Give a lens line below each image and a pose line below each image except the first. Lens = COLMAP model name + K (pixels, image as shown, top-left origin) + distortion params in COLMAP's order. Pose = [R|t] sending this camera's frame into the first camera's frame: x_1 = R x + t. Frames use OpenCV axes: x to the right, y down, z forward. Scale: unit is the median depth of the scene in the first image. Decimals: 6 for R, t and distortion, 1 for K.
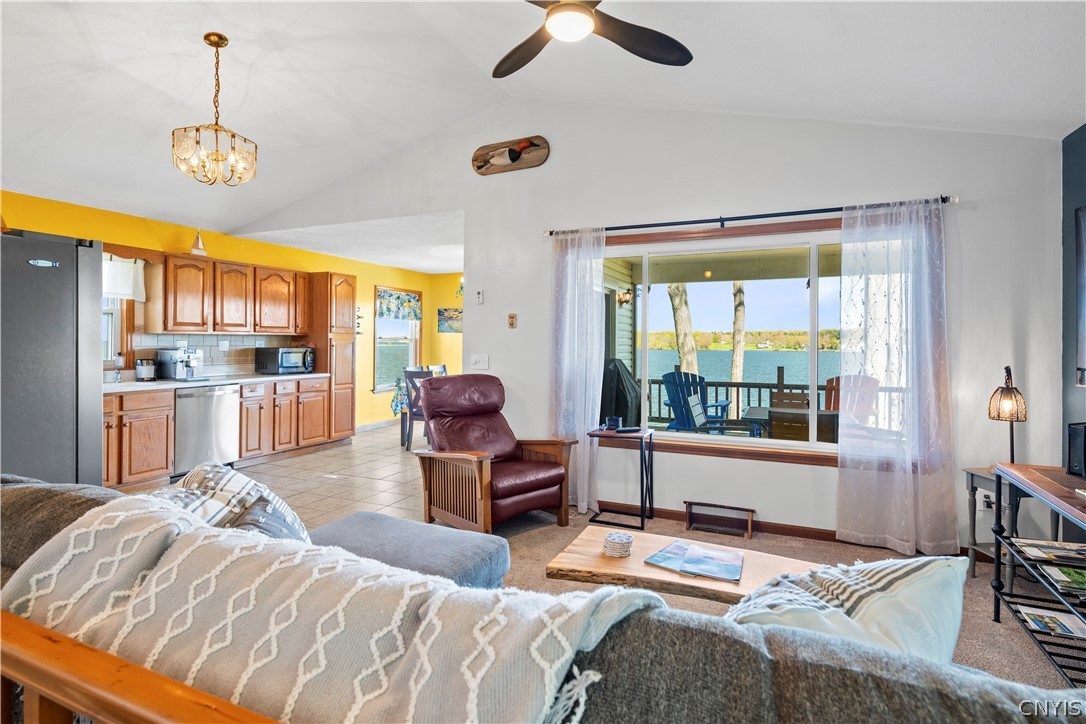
lens RADIAL K [[533.6, 0, 544.8], [0, 533.6, 341.7], [0, 0, 1]] dist [0.006810, -0.005322]
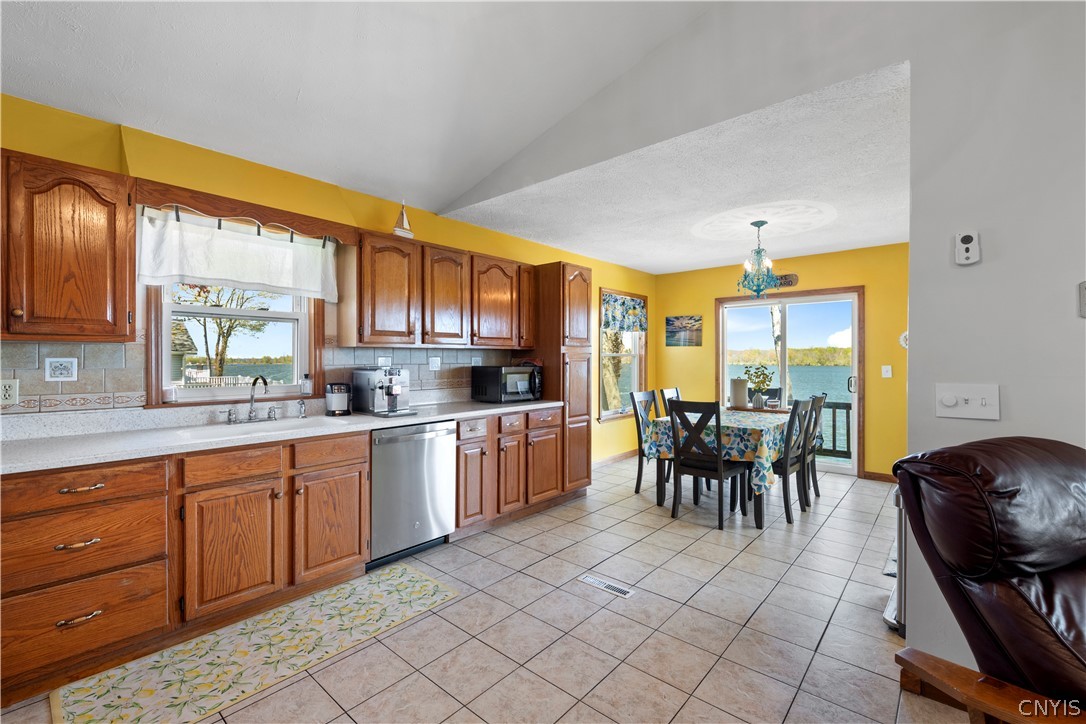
lens RADIAL K [[475.9, 0, 548.9], [0, 475.9, 355.4], [0, 0, 1]] dist [0.008451, -0.002874]
pose [[0.958956, -0.007120, -0.283467, -0.336624], [0.004927, 0.999952, -0.008448, 0.002736], [0.283514, 0.006705, 0.958945, 0.532803]]
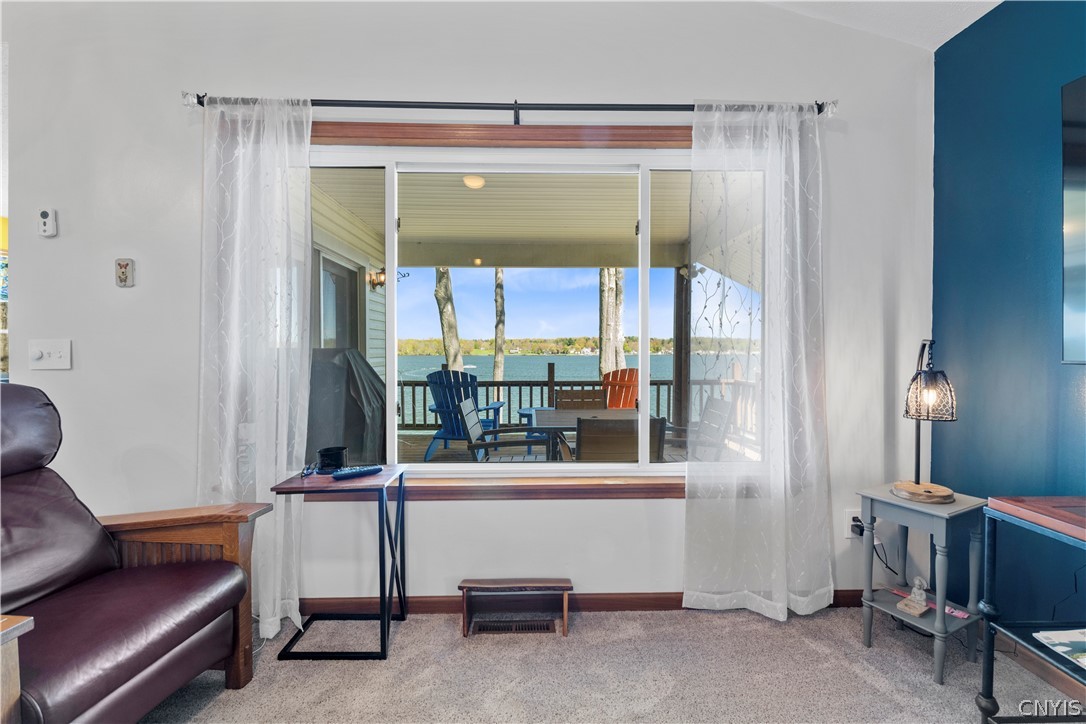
lens RADIAL K [[475.9, 0, 537.8], [0, 475.9, 356.2], [0, 0, 1]] dist [0.008451, -0.002874]
pose [[0.905550, -0.011553, 0.424083, 0.100293], [0.004554, 0.999836, 0.017513, 0.033480], [-0.424216, -0.013928, 0.905454, 0.411336]]
